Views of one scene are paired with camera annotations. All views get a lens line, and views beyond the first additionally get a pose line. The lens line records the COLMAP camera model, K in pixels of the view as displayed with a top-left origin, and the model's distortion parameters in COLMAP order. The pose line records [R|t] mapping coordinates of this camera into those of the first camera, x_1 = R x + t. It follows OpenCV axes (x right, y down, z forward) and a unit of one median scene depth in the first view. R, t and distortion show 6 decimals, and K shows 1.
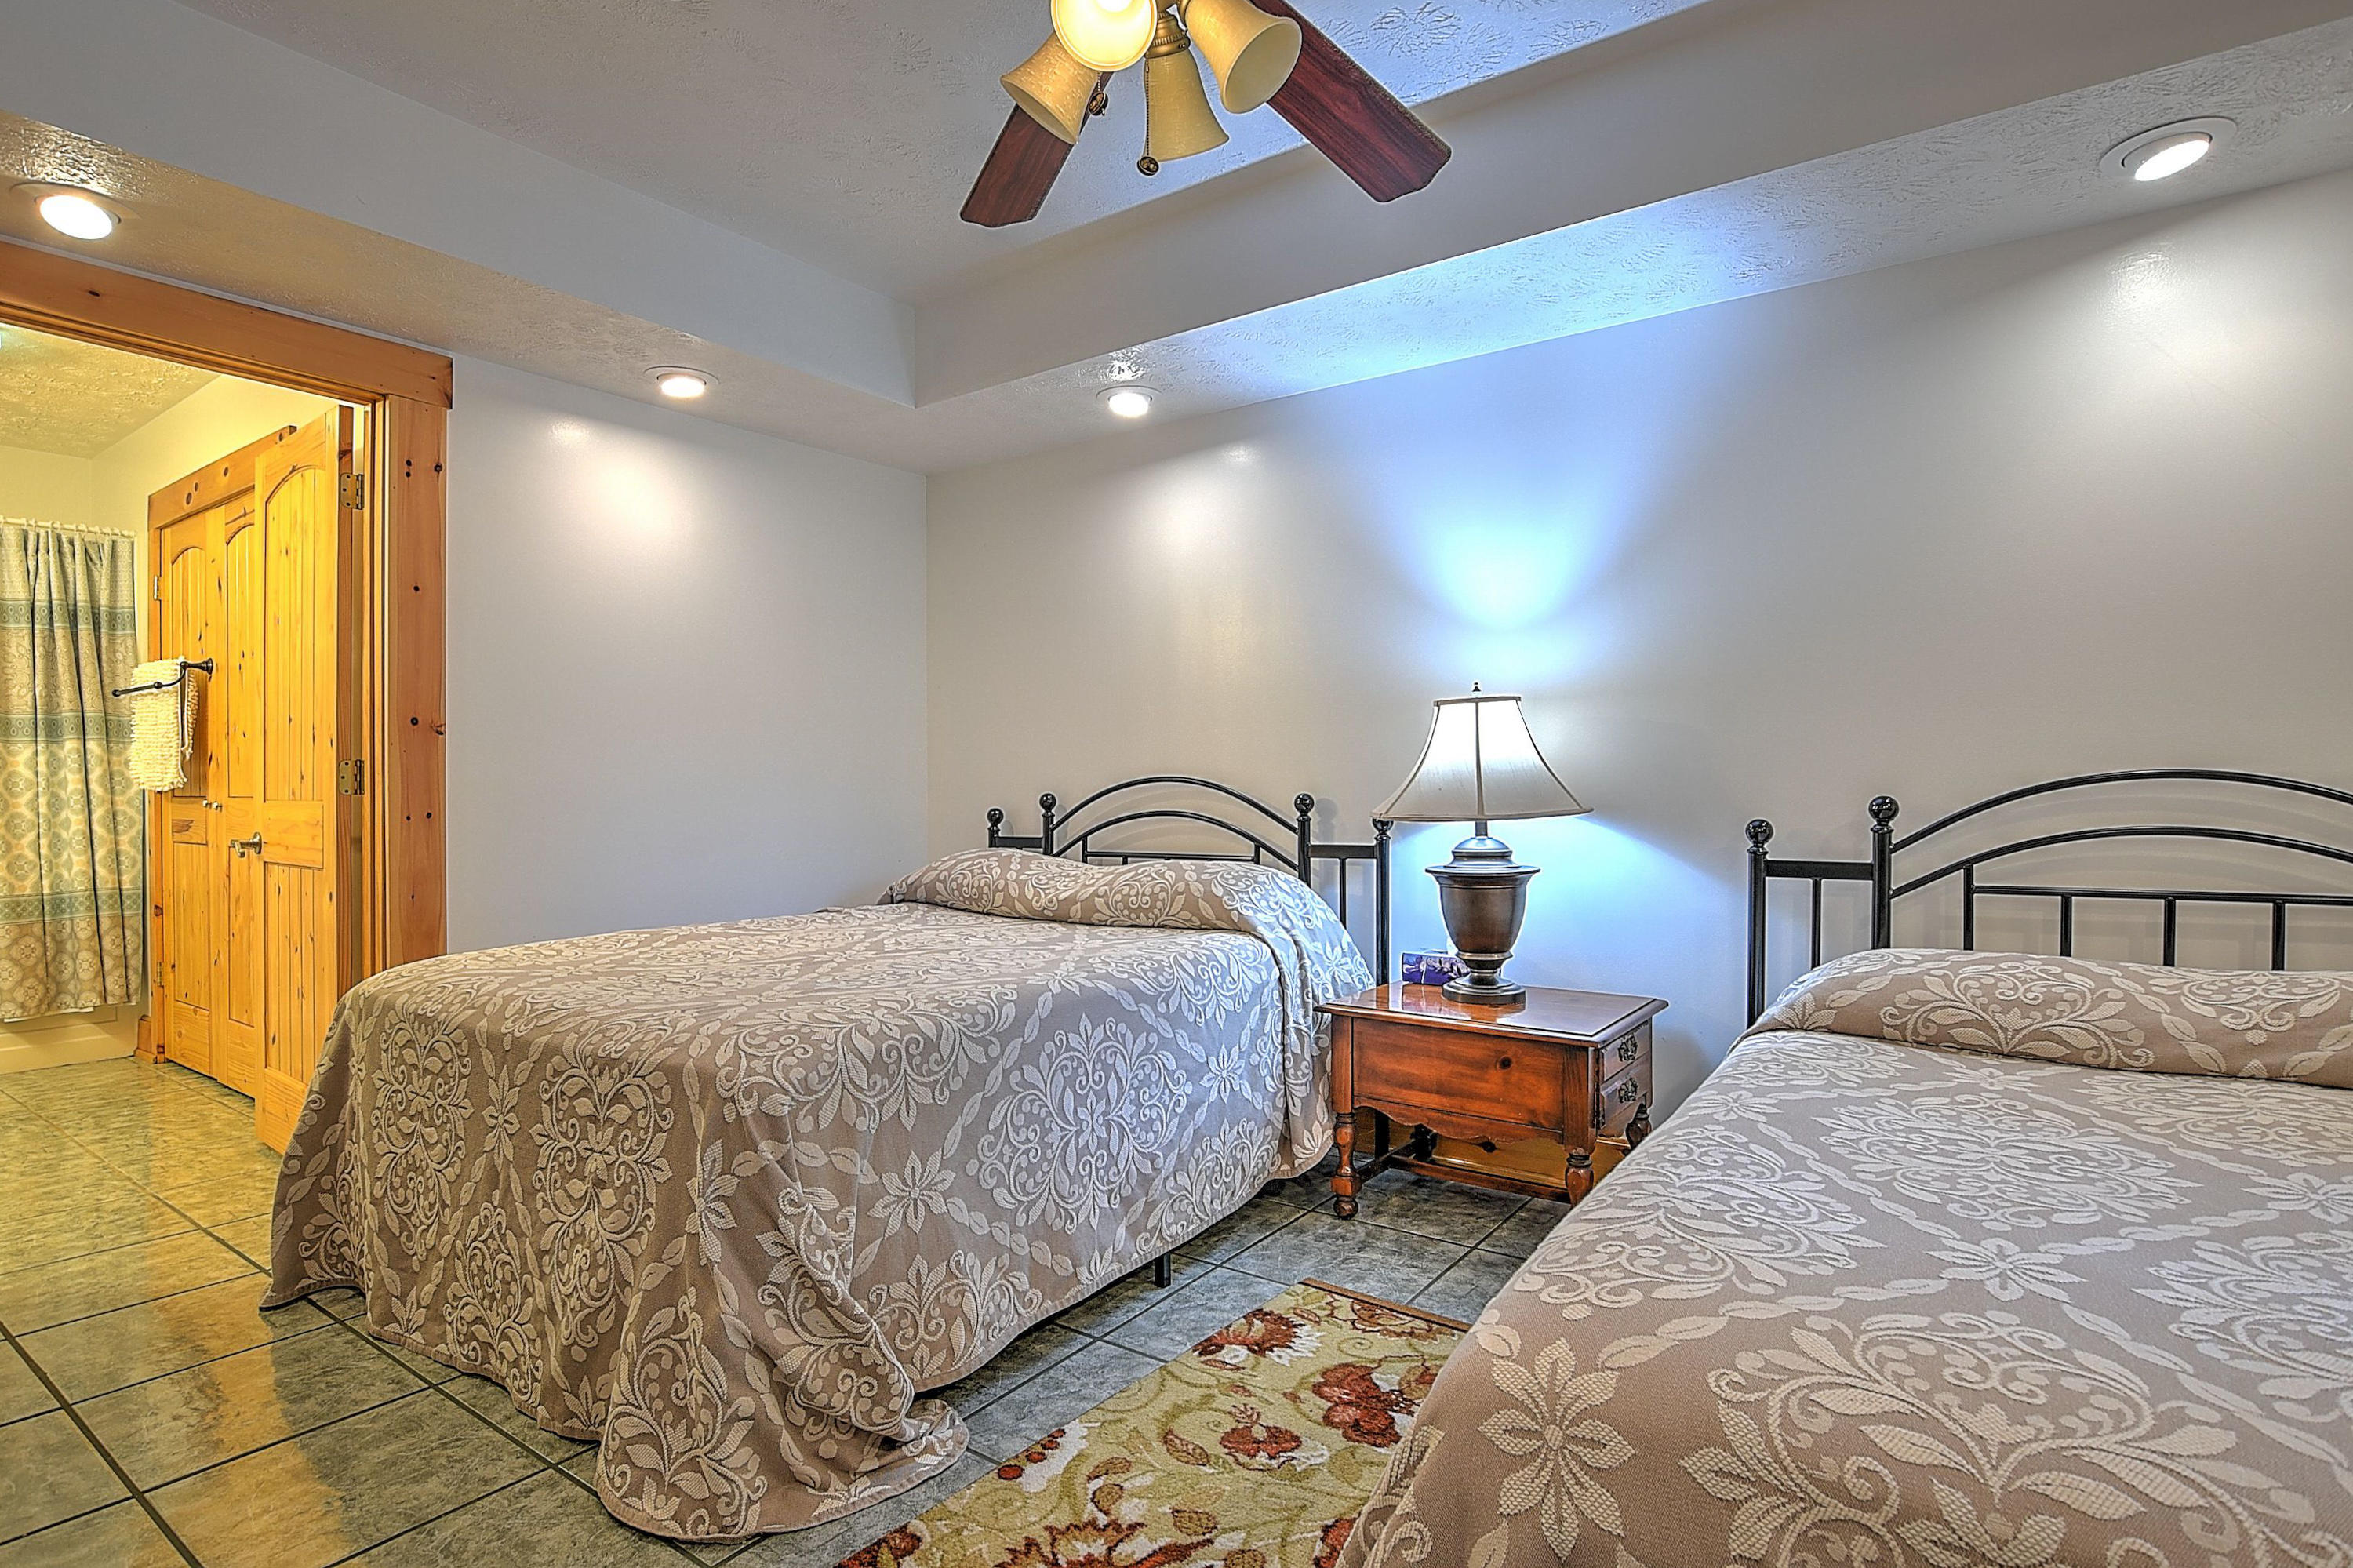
lens RADIAL K [[1184.8, 0, 1139.2], [0, 1184.8, 790.8], [0, 0, 1]] dist [-0.015992, 0.002545]
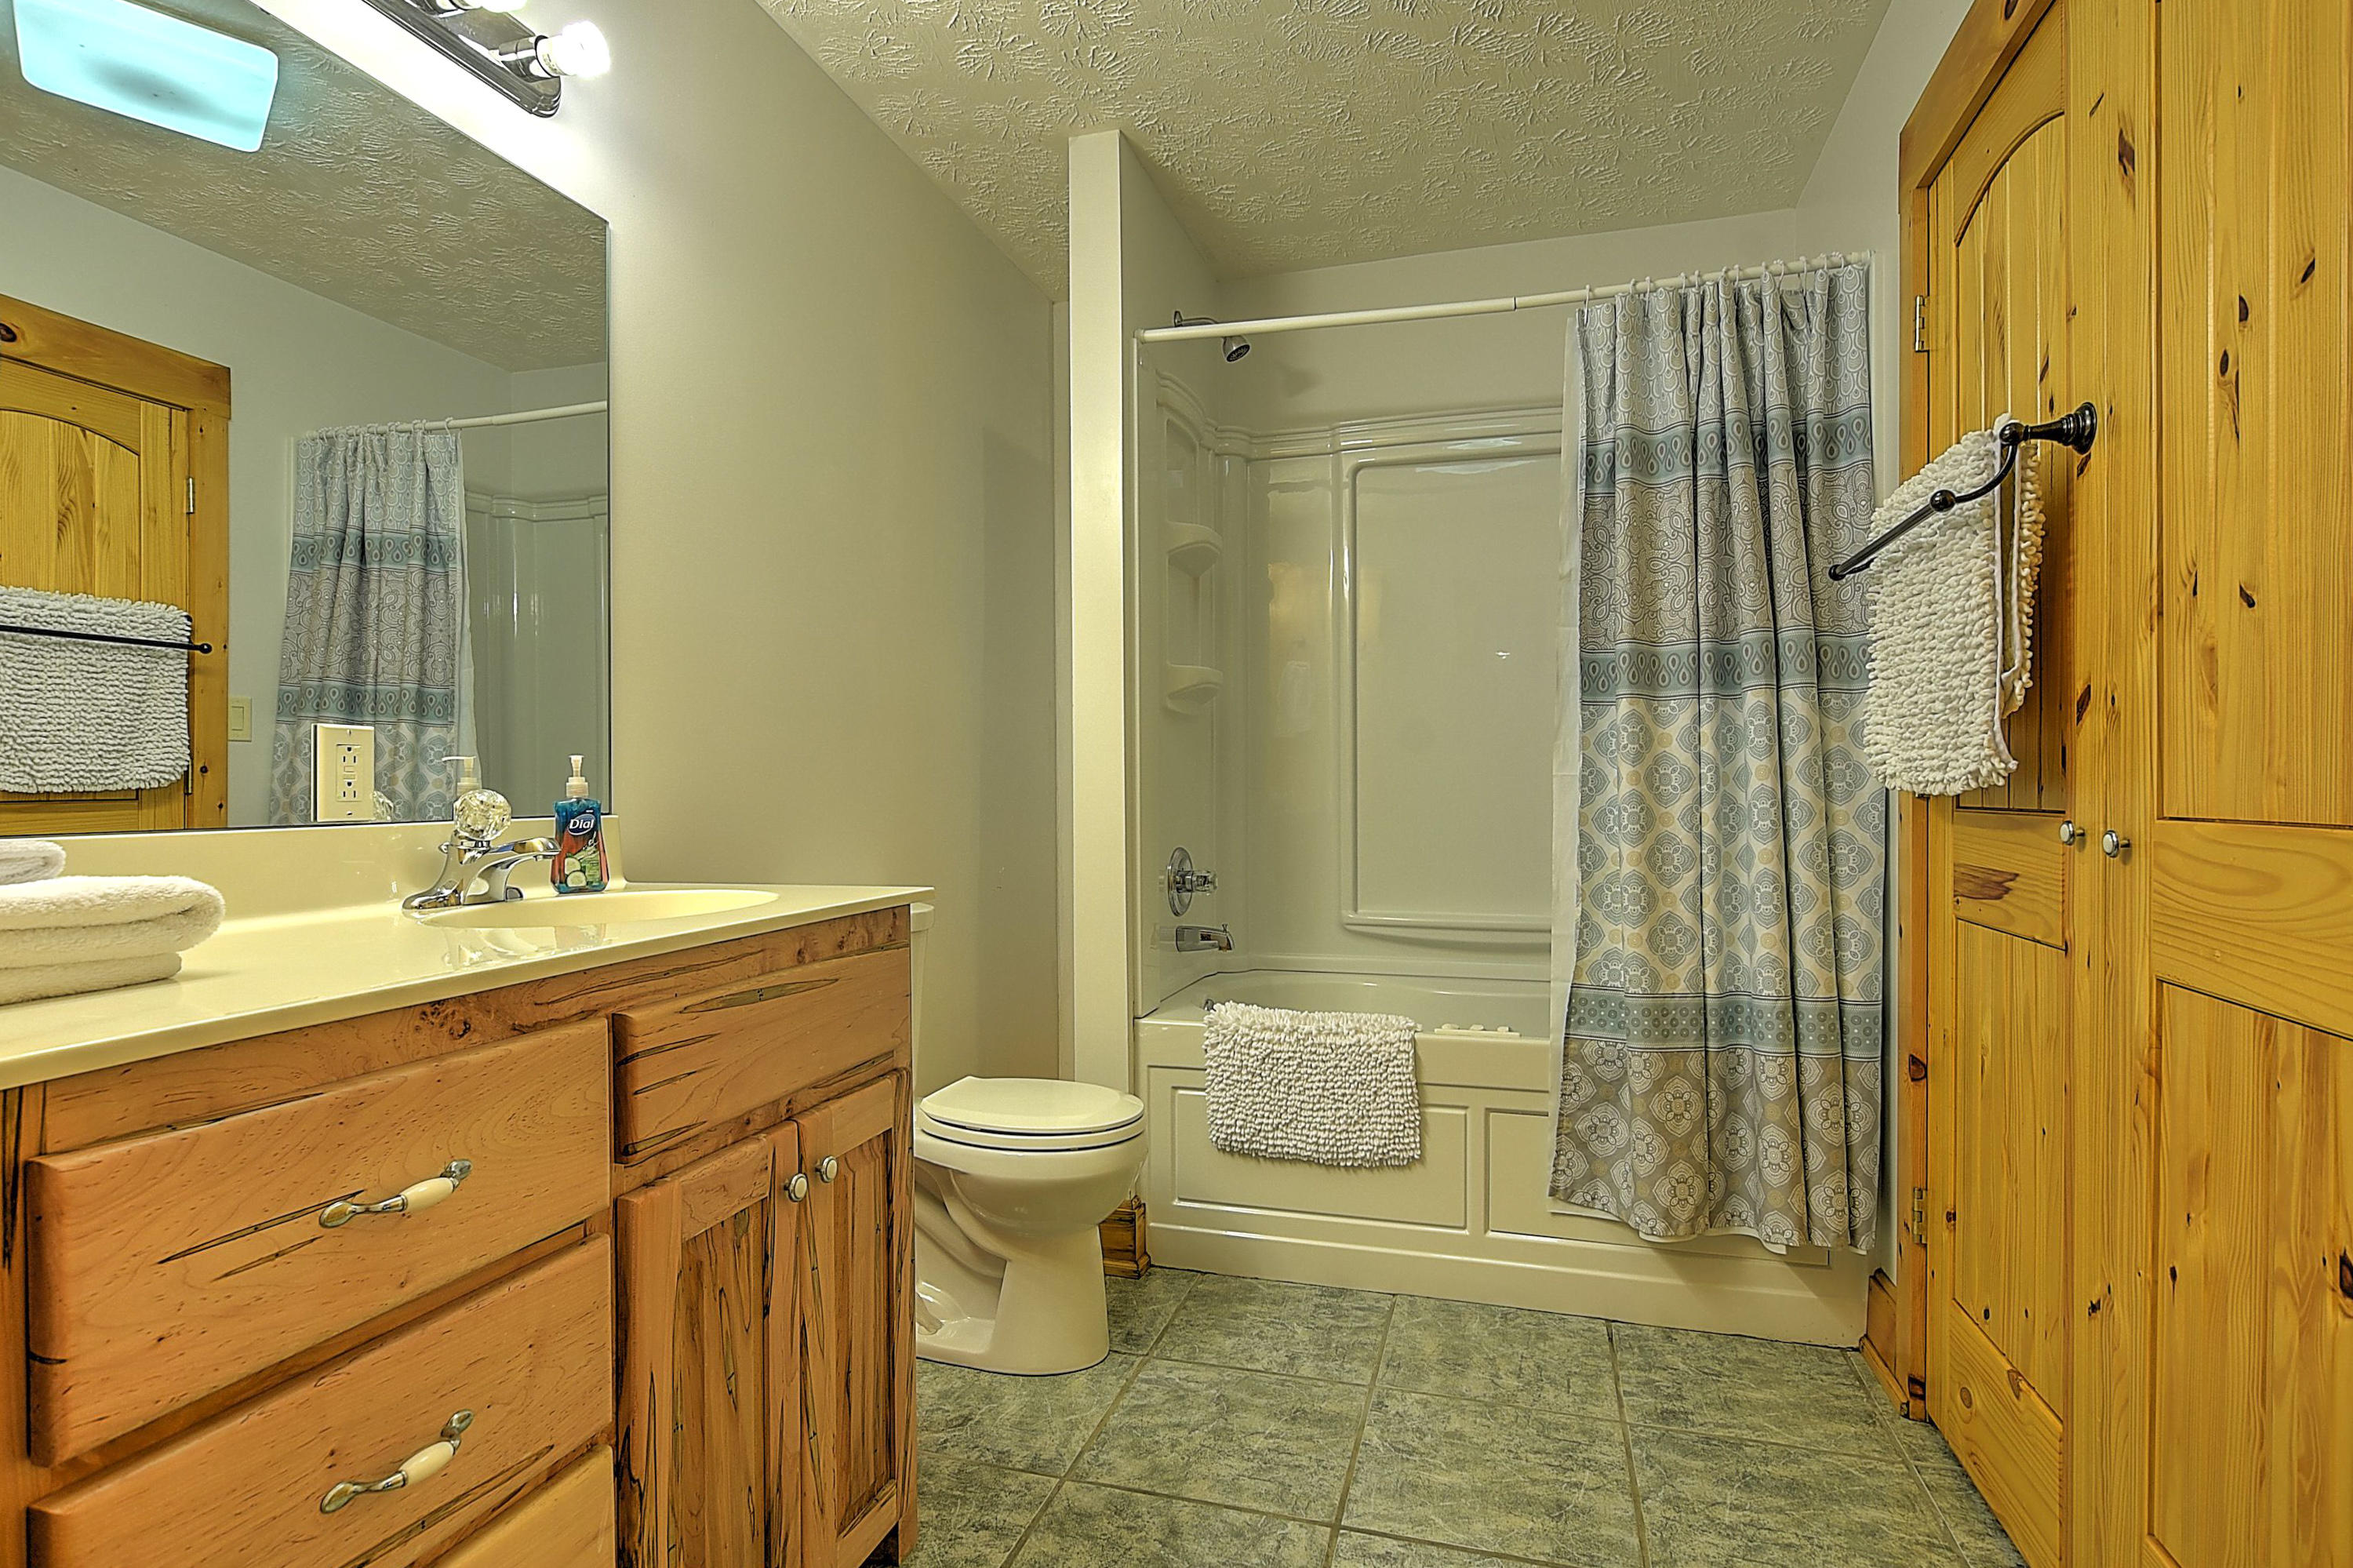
lens RADIAL K [[1184.8, 0, 1139.2], [0, 1184.8, 790.8], [0, 0, 1]] dist [-0.015992, 0.002545]
pose [[0.318326, 0.008463, -0.947944, -0.523024], [-0.004306, 0.999963, 0.007482, -0.003048], [0.947972, 0.001700, 0.318350, 0.595561]]
